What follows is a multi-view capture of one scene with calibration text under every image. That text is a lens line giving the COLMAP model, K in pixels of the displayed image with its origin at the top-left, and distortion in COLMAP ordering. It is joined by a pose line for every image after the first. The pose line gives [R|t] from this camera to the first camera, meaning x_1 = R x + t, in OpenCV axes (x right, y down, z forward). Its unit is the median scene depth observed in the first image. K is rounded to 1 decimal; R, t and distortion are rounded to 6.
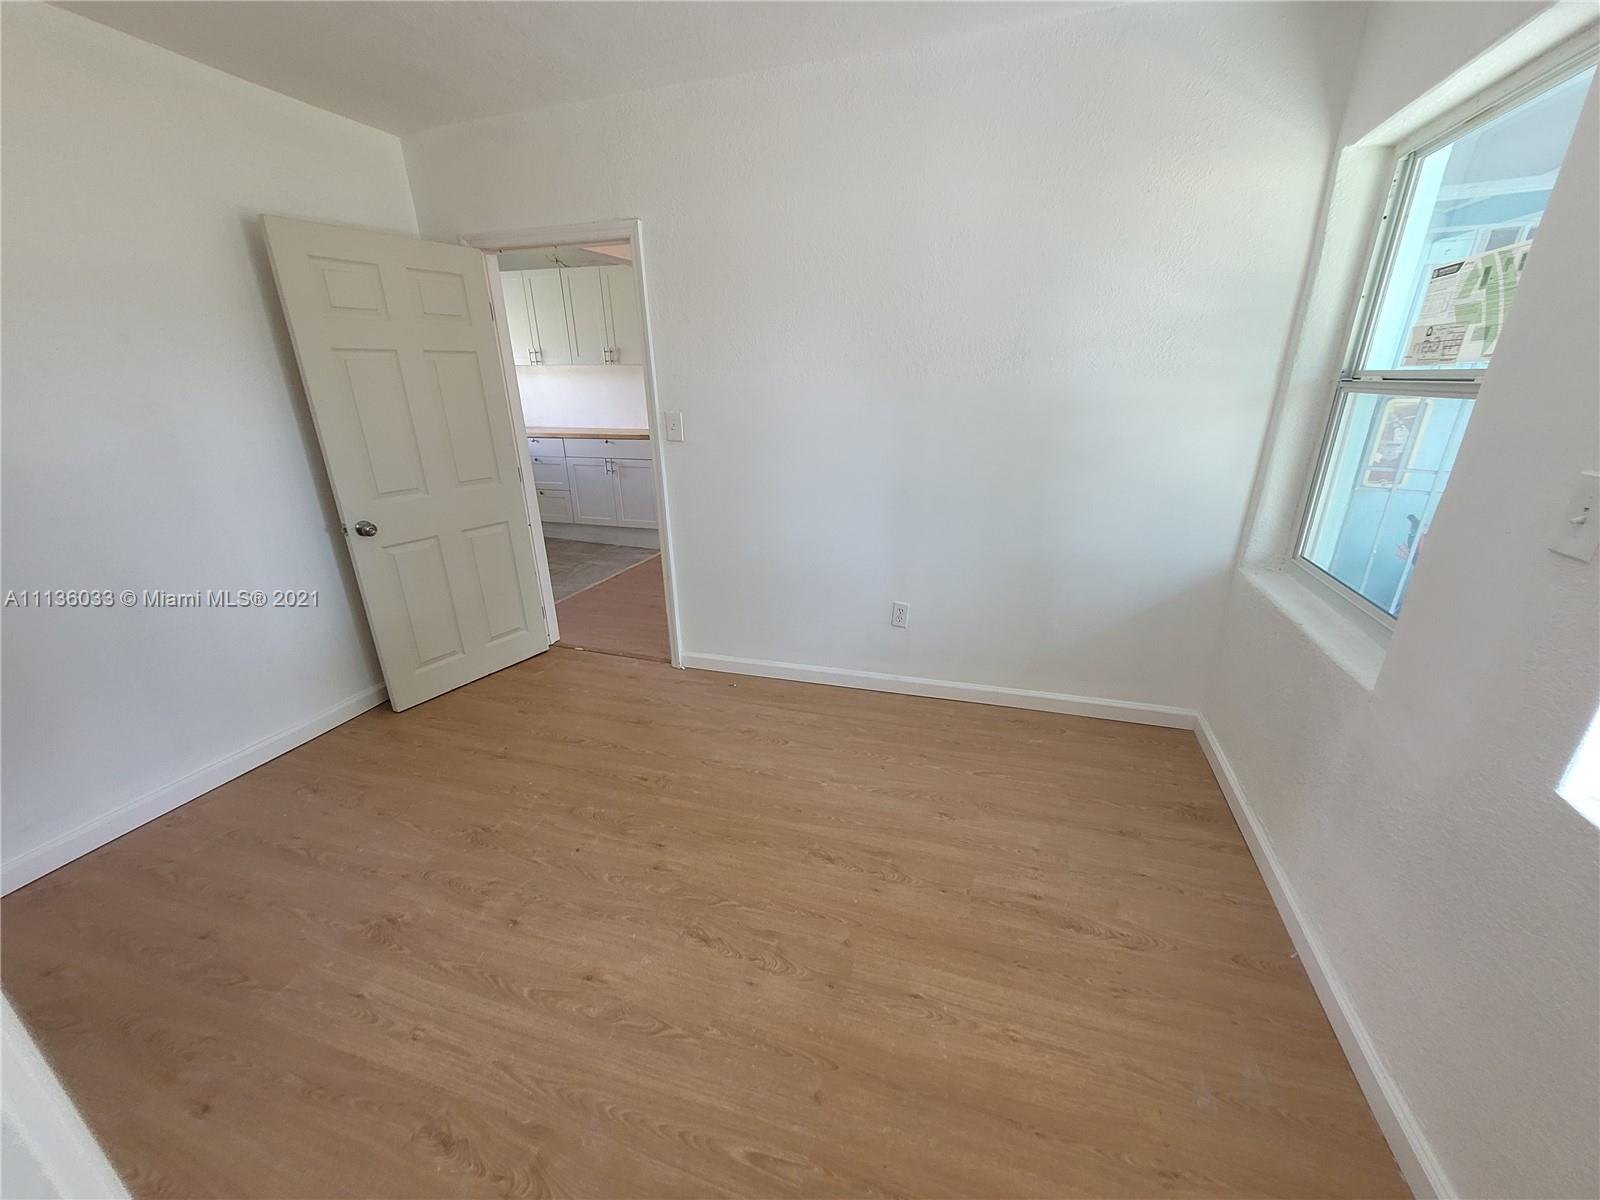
lens RADIAL K [[625.7, 0, 809.5], [0, 625.7, 605.3], [0, 0, 1]] dist [0.001762, 0.000769]
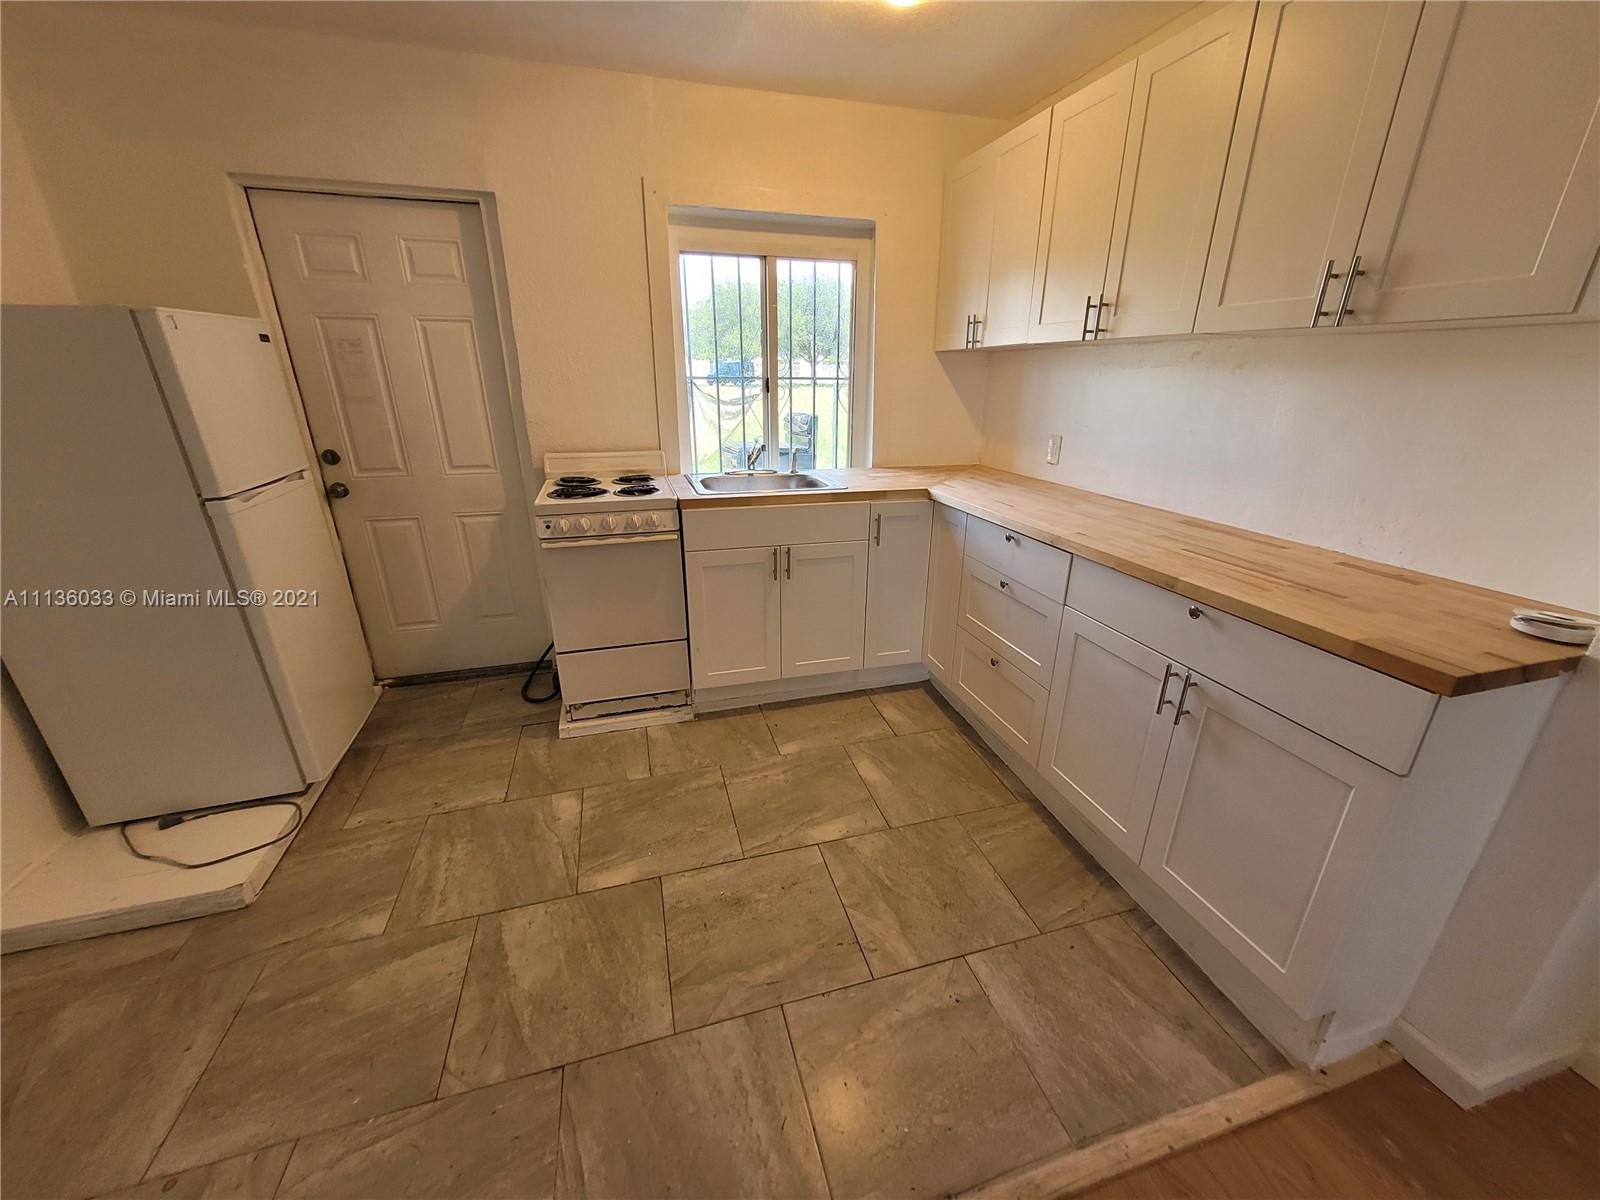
lens RADIAL K [[625.7, 0, 825.9], [0, 625.7, 609.2], [0, 0, 1]] dist [0.001762, 0.000769]
pose [[0.568572, 0.304354, -0.764261, -0.204578], [-0.304193, 0.940977, 0.148423, -0.251008], [0.764325, 0.148094, 0.627595, 0.695555]]
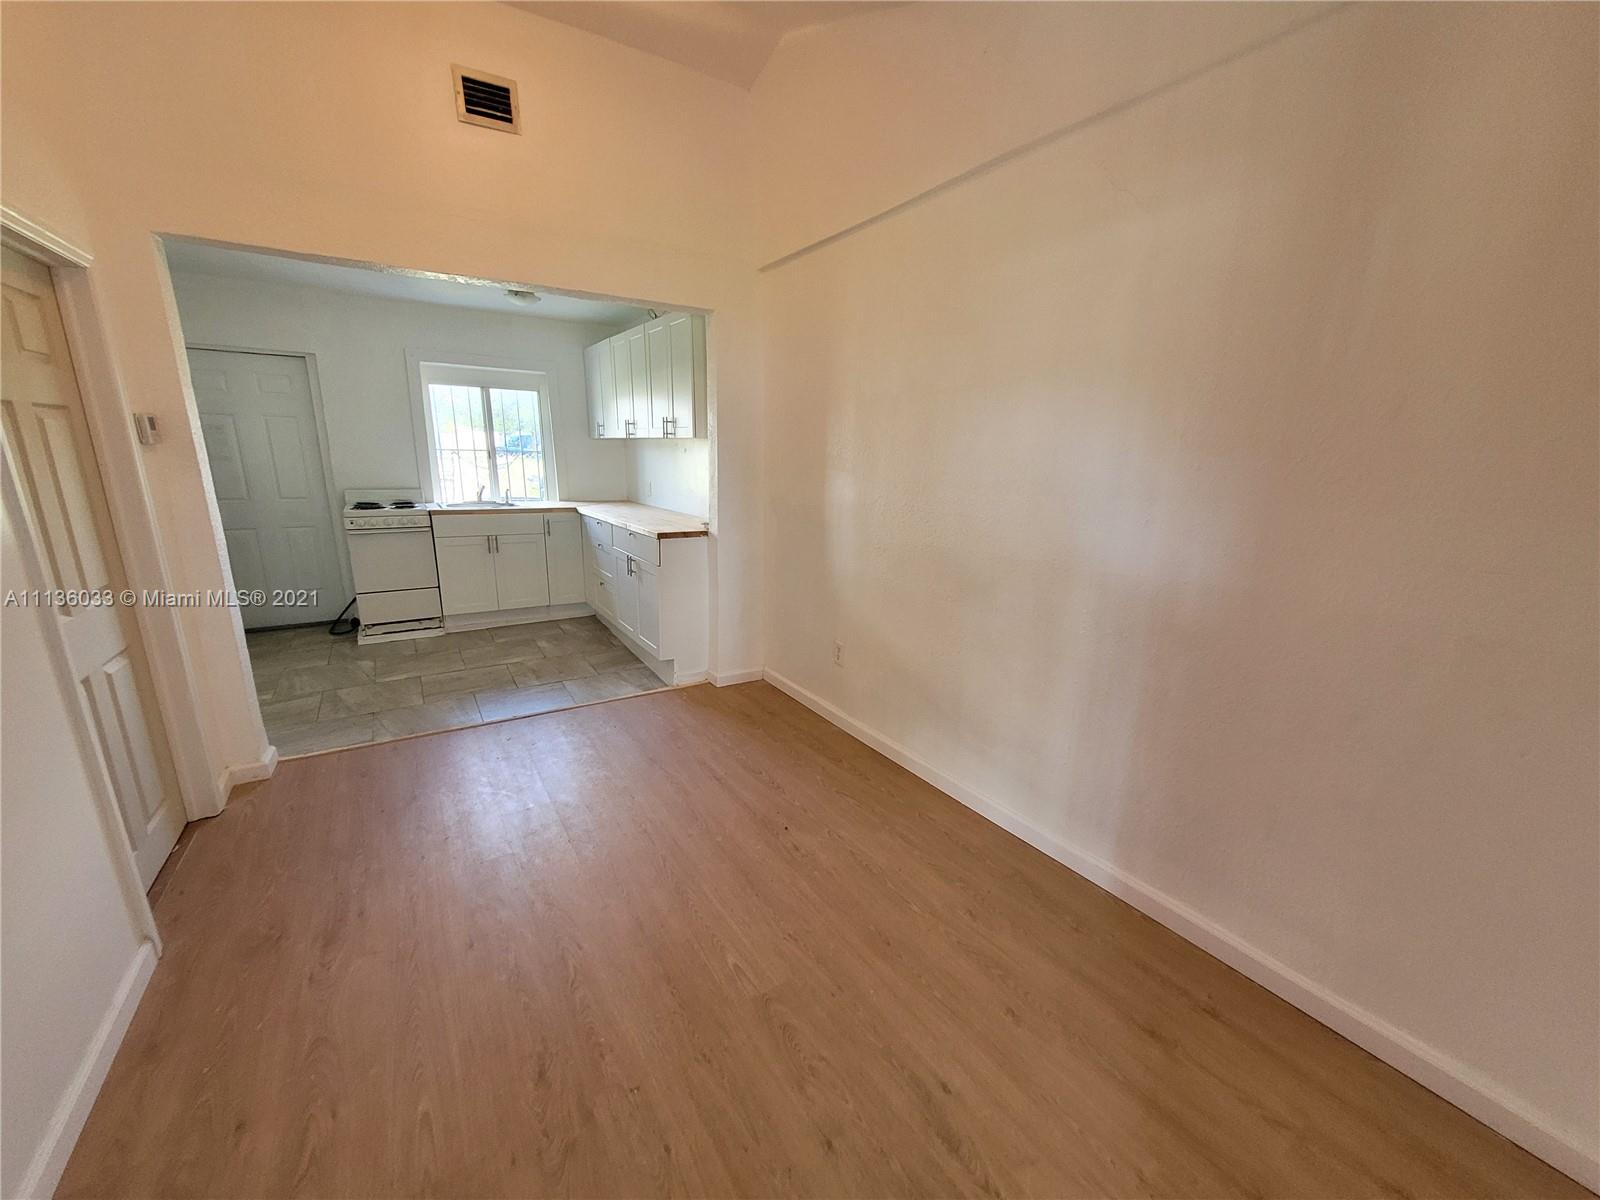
lens RADIAL K [[625.7, 0, 825.9], [0, 625.7, 616.4], [0, 0, 1]] dist [0.001762, 0.000769]
pose [[0.778575, 0.186135, -0.599312, 0.336985], [-0.252638, 0.967161, -0.027824, -0.199887], [0.574452, 0.173072, 0.800032, 0.533030]]
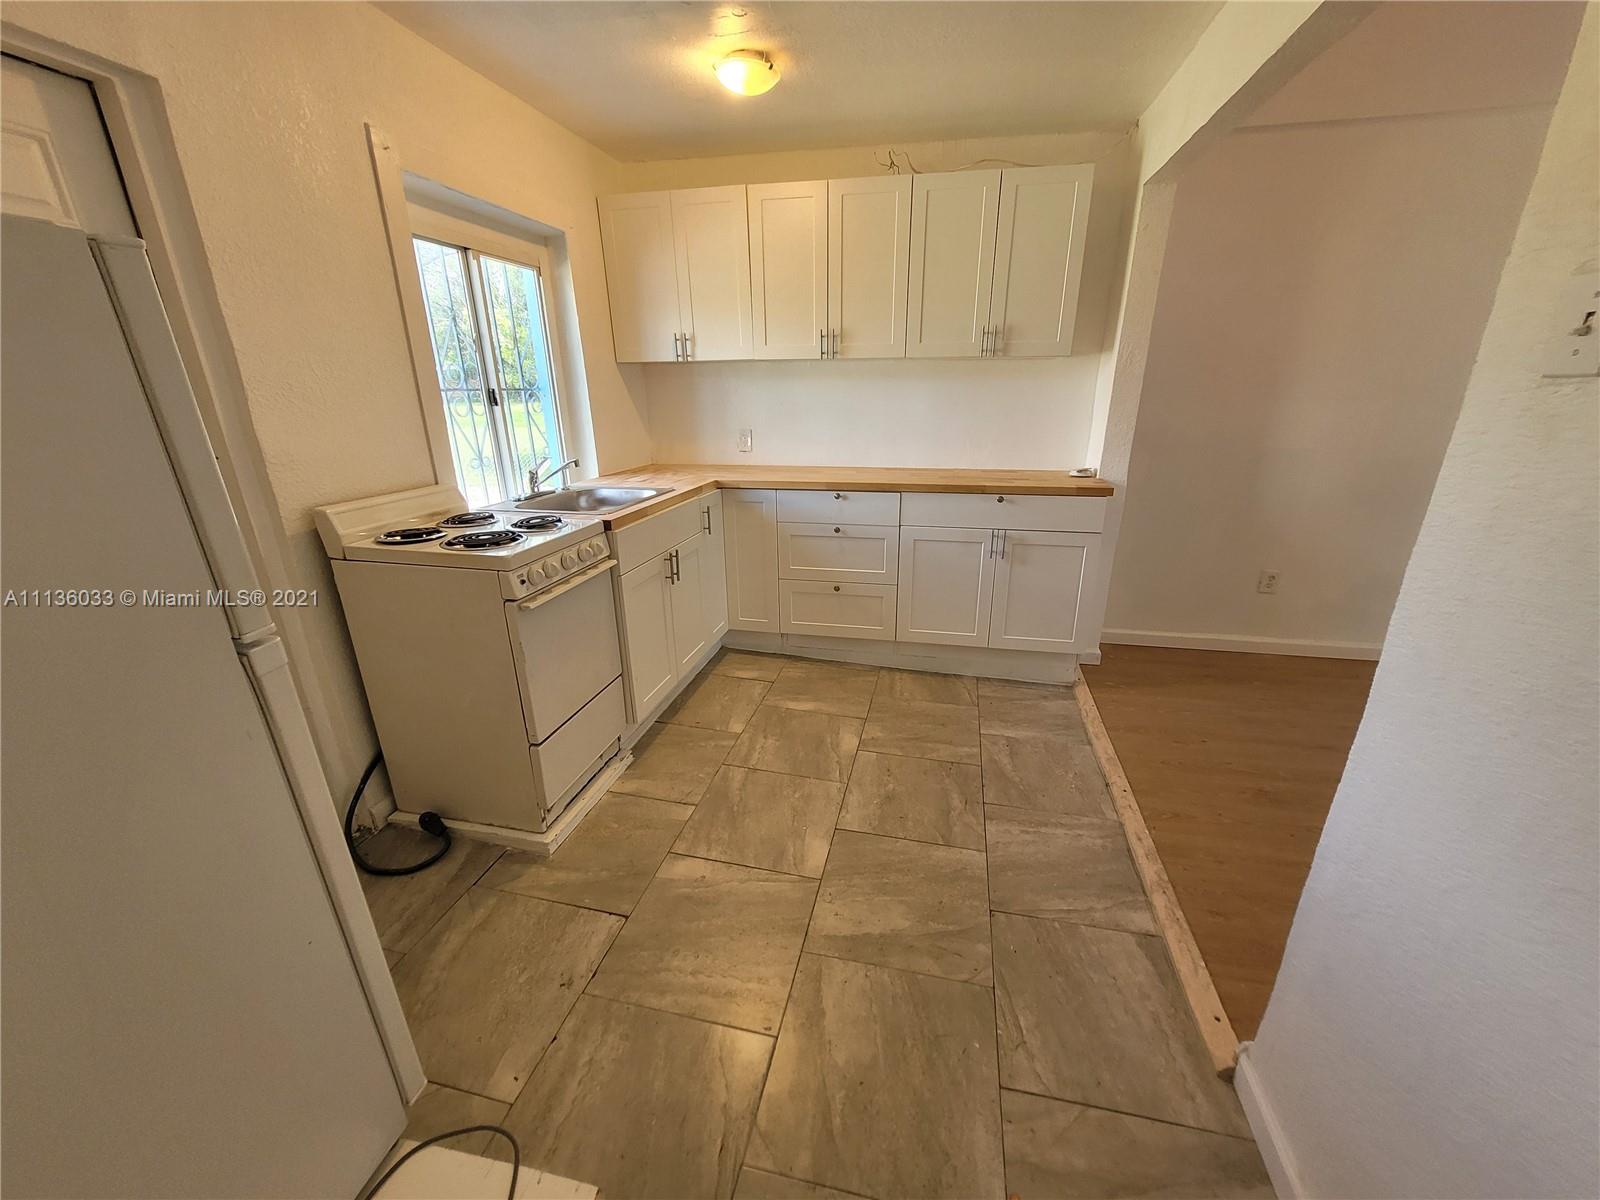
lens RADIAL K [[625.7, 0, 805.7], [0, 625.7, 611.3], [0, 0, 1]] dist [0.001762, 0.000769]
pose [[0.996097, -0.027793, 0.083776, -0.530565], [0.029325, 0.999423, -0.017110, -0.158716], [-0.083252, 0.019500, 0.996338, 0.472920]]
